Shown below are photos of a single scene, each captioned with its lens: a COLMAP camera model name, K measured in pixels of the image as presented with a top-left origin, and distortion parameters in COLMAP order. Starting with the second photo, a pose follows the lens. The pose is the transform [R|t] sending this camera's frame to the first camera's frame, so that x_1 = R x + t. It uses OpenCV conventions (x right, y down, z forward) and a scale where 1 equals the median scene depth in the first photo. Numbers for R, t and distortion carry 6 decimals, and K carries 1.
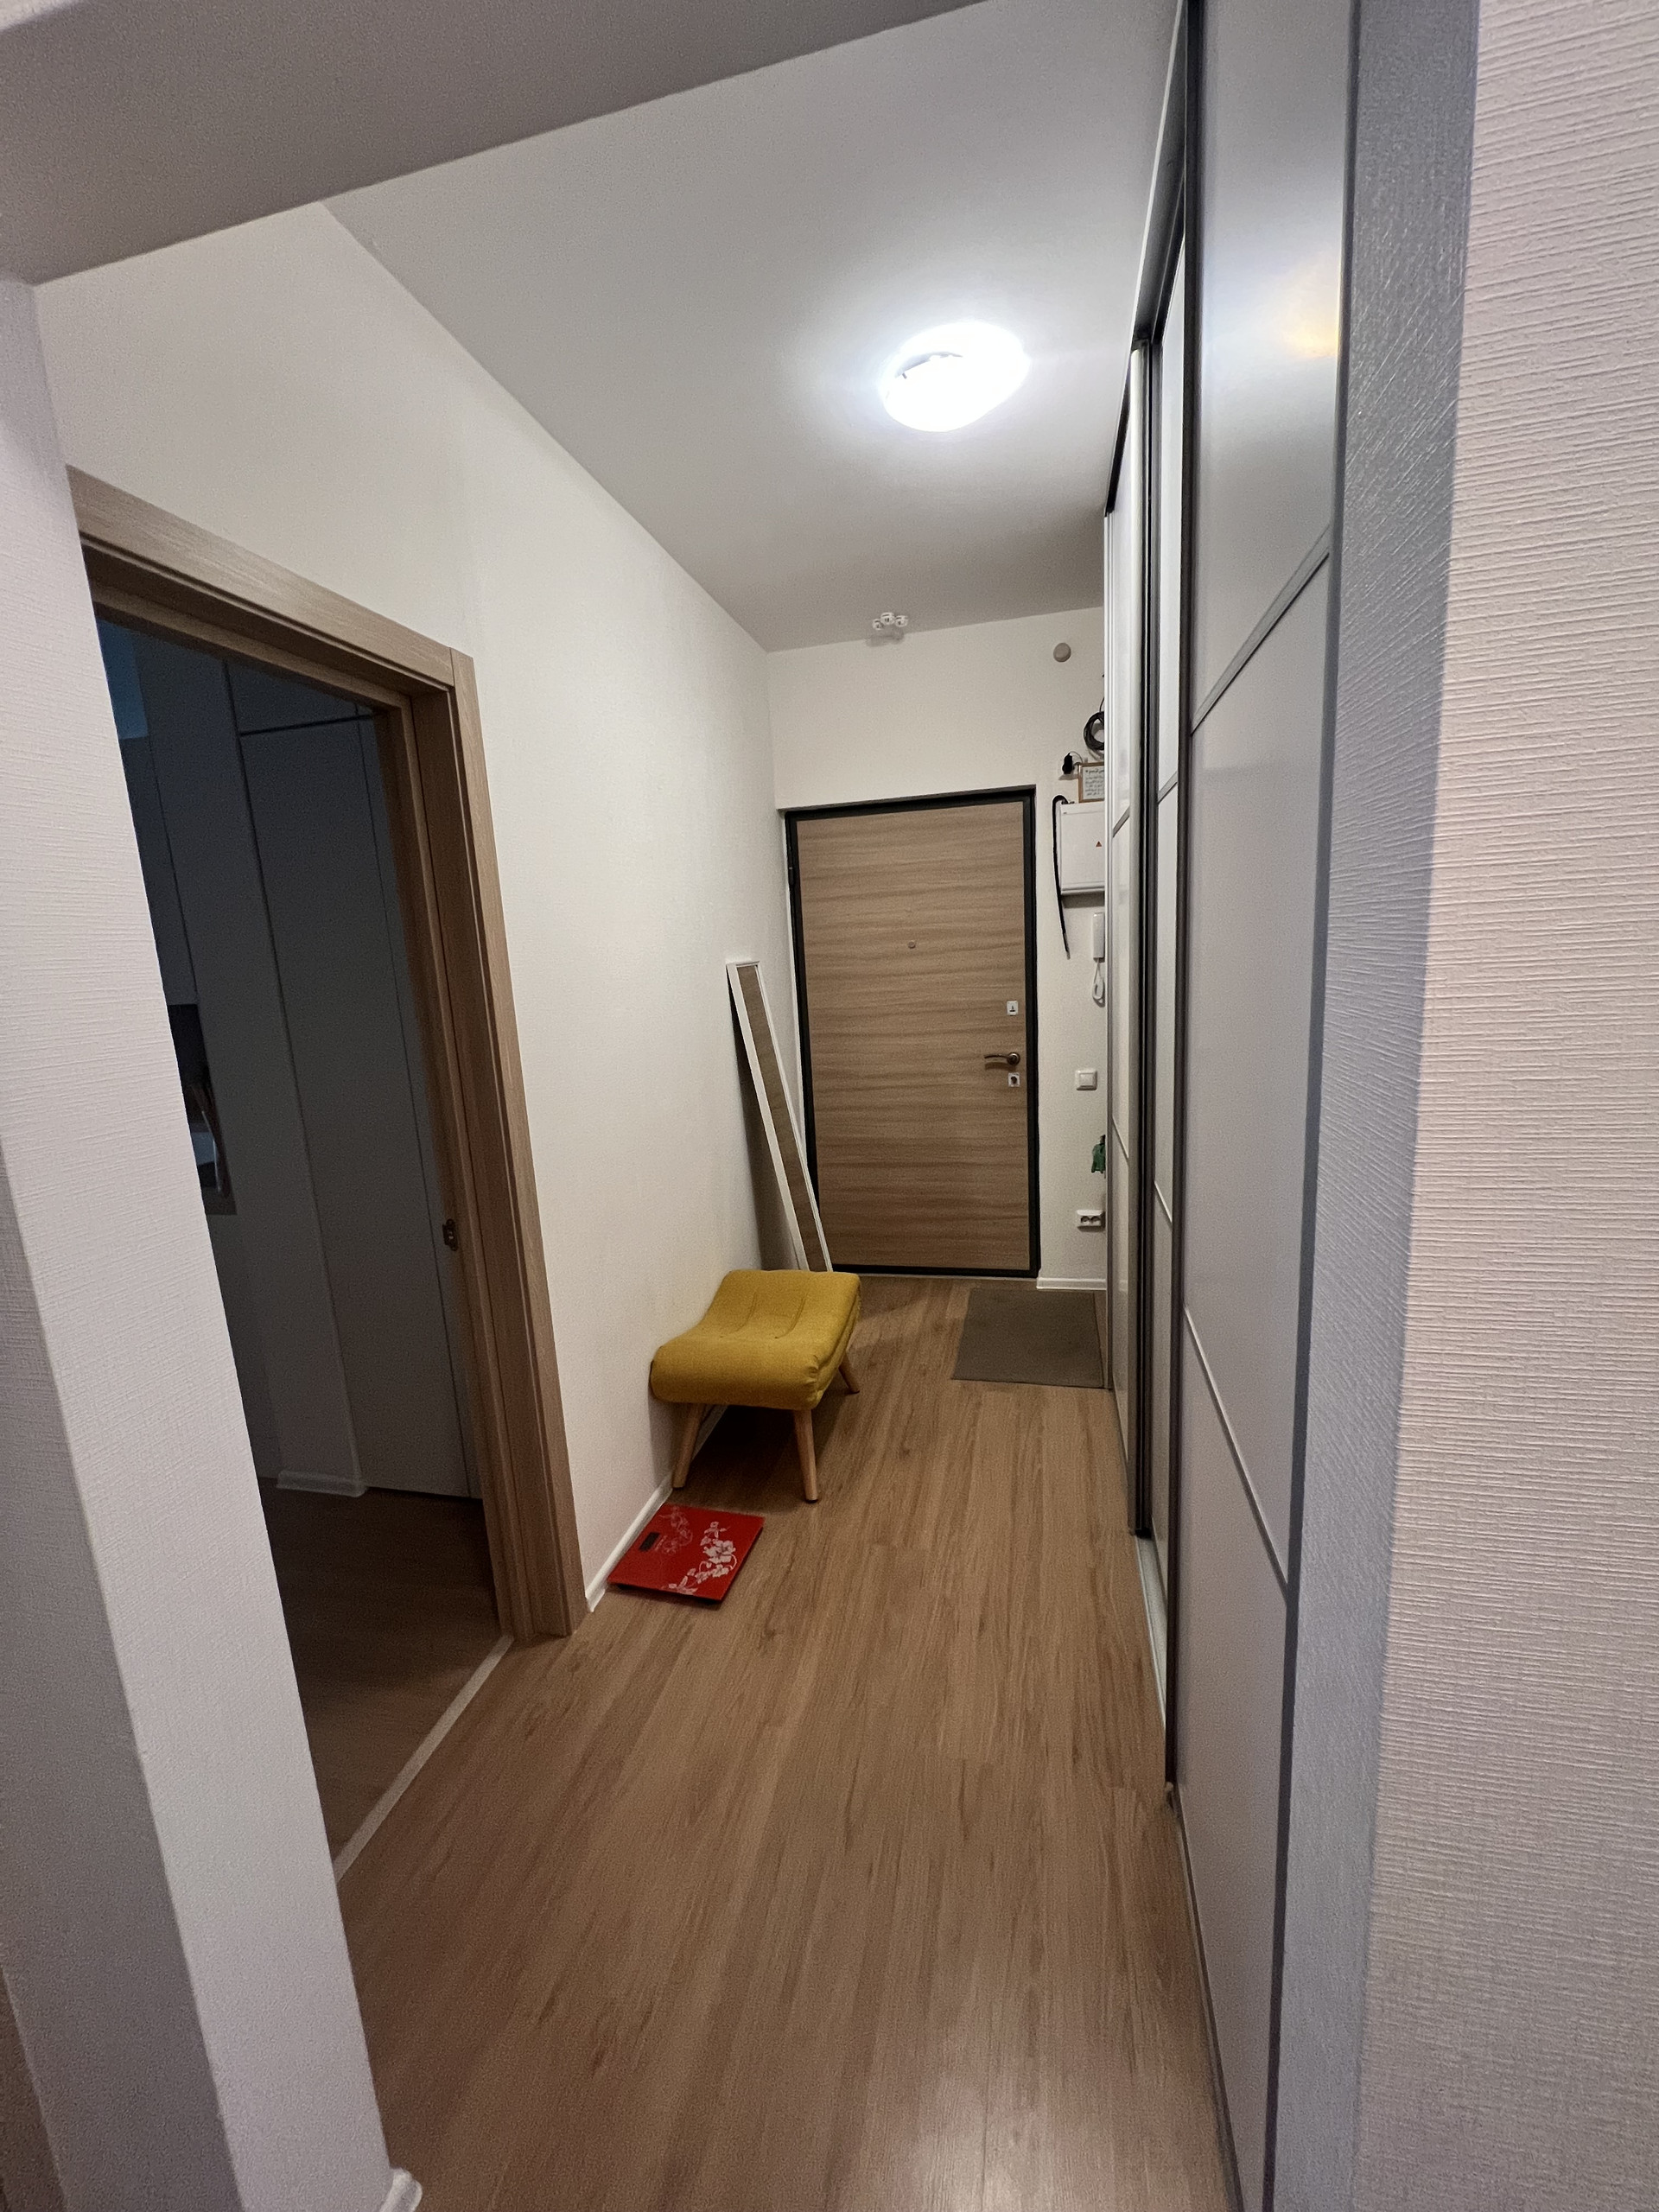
lens RADIAL K [[890.9, 0, 828.1], [0, 890.9, 1105.6], [0, 0, 1]] dist [0.001031, 0.000657]
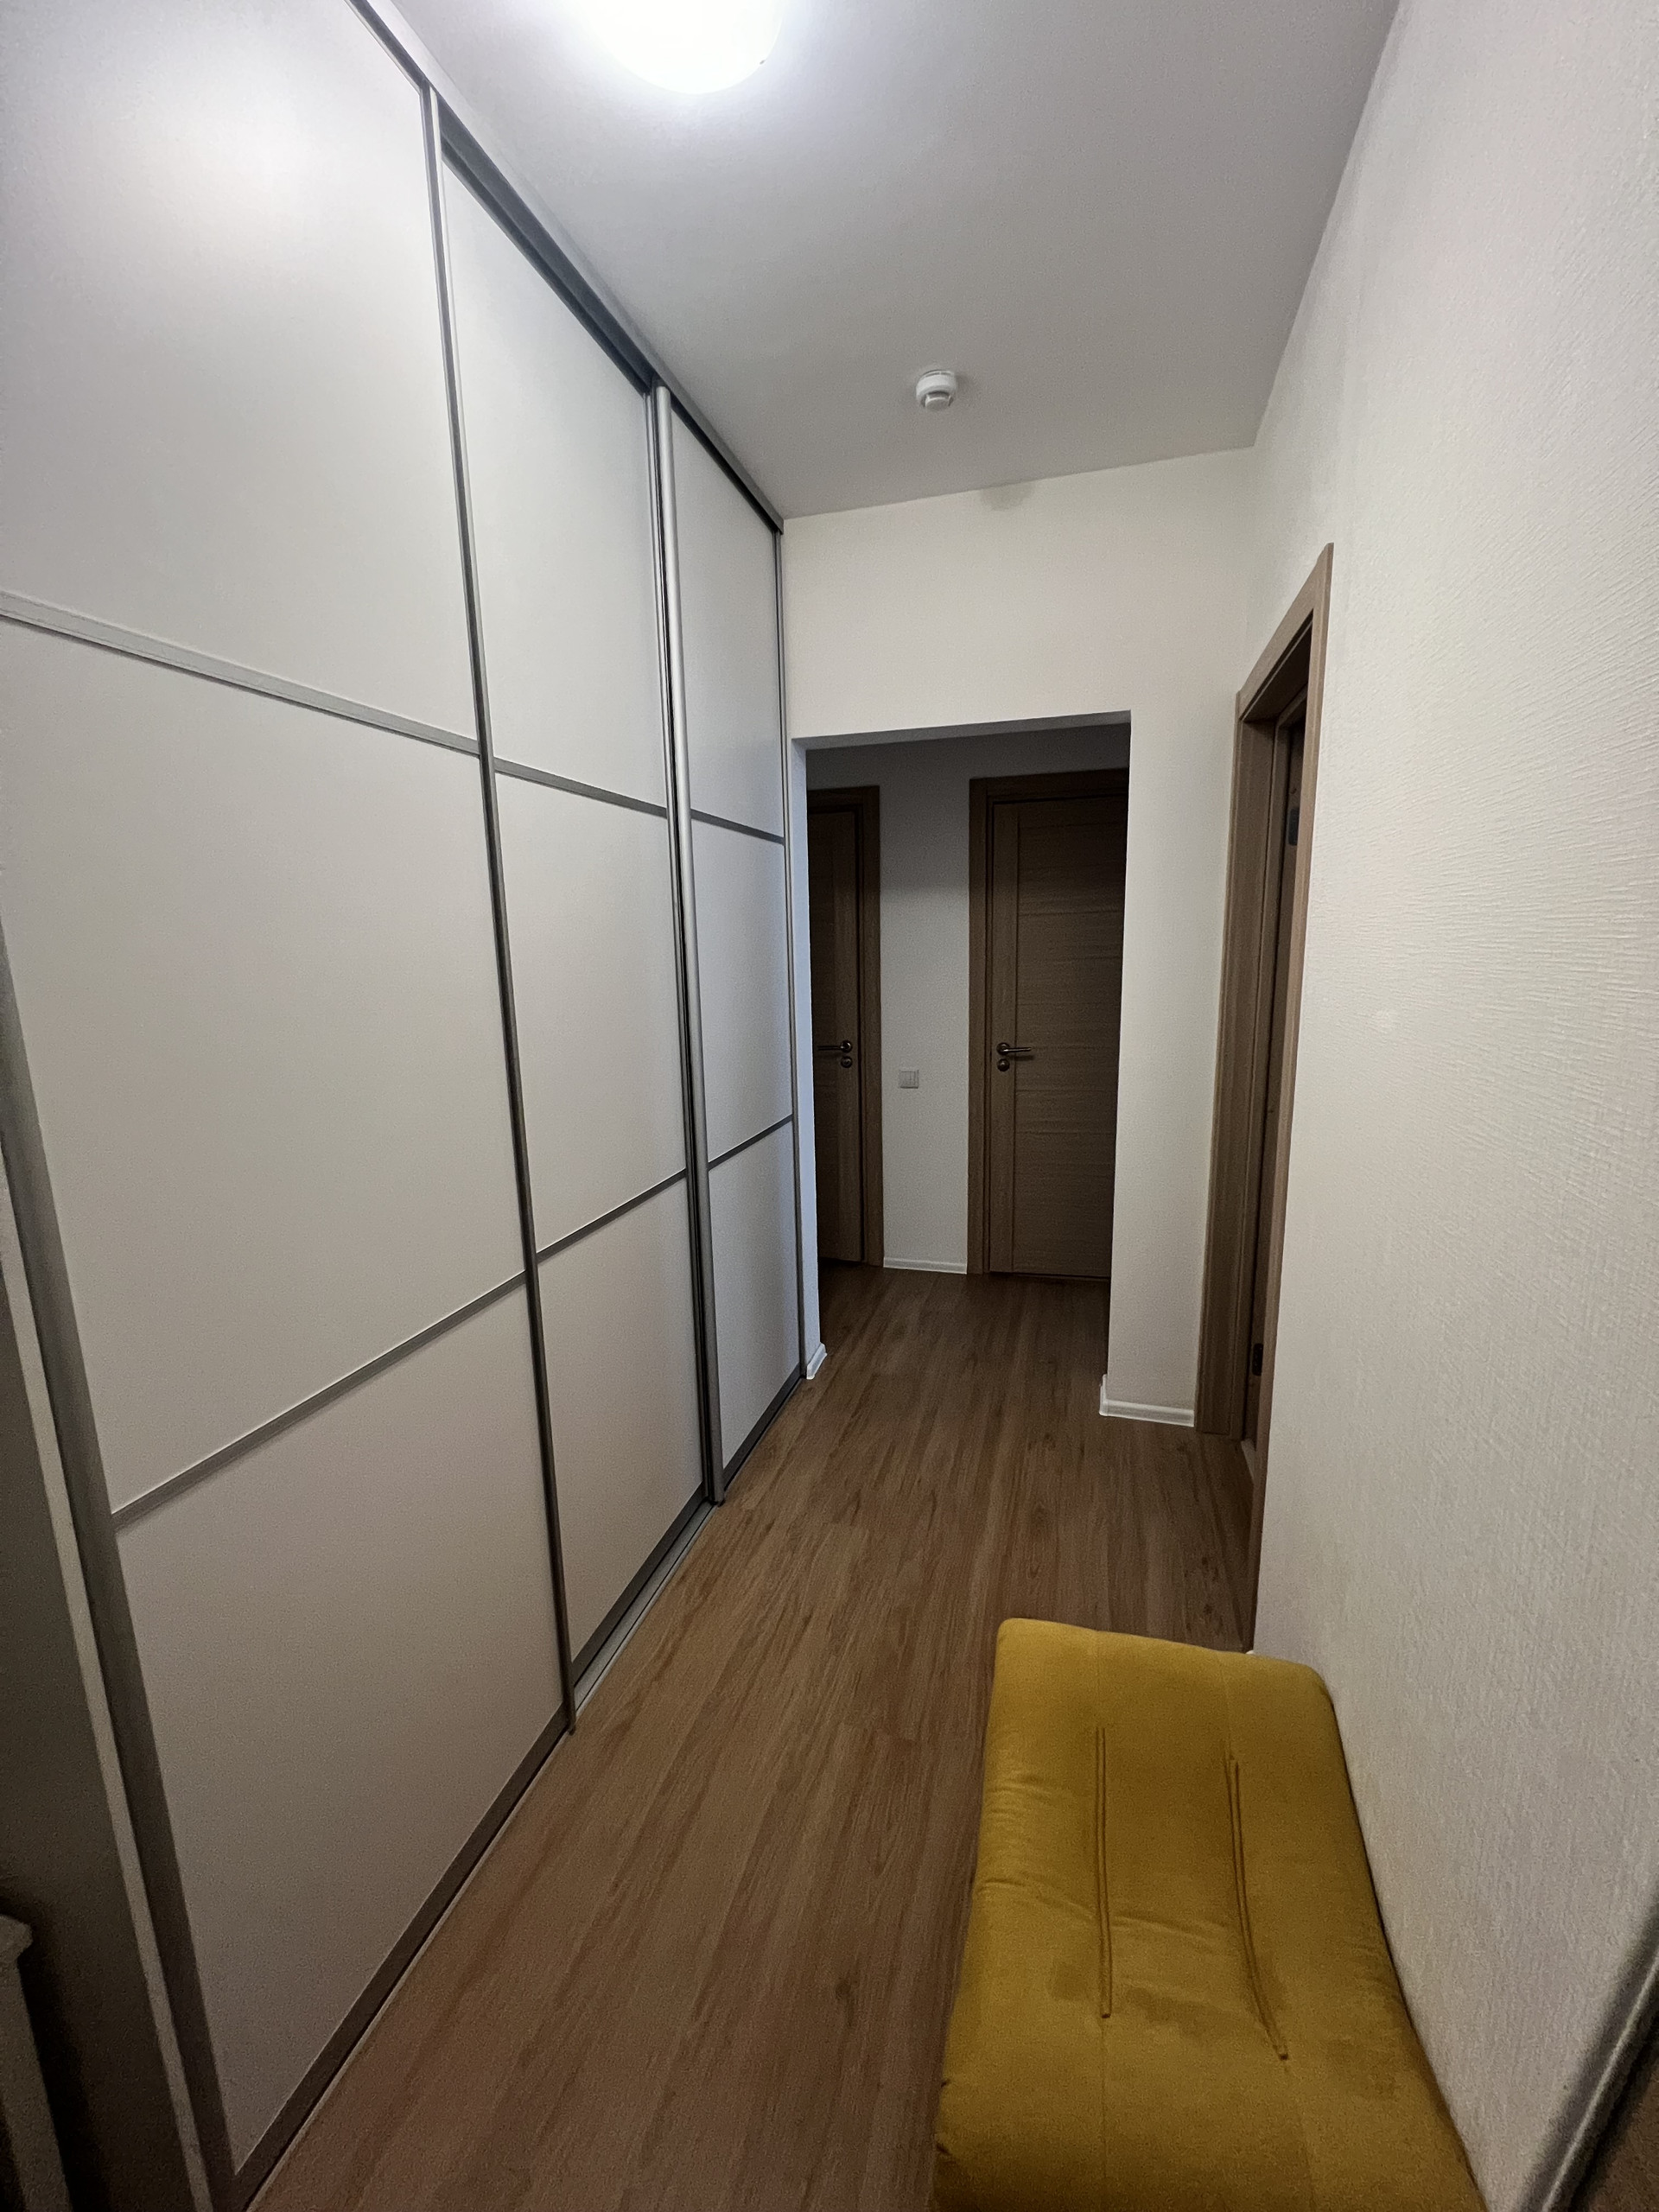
lens RADIAL K [[890.9, 0, 832.5], [0, 890.9, 1107.2], [0, 0, 1]] dist [0.001031, 0.000657]
pose [[-0.995603, 0.069693, 0.062595, 0.042917], [0.087241, 0.933208, 0.348585, -0.295707], [-0.034120, 0.352513, -0.935185, 1.751678]]
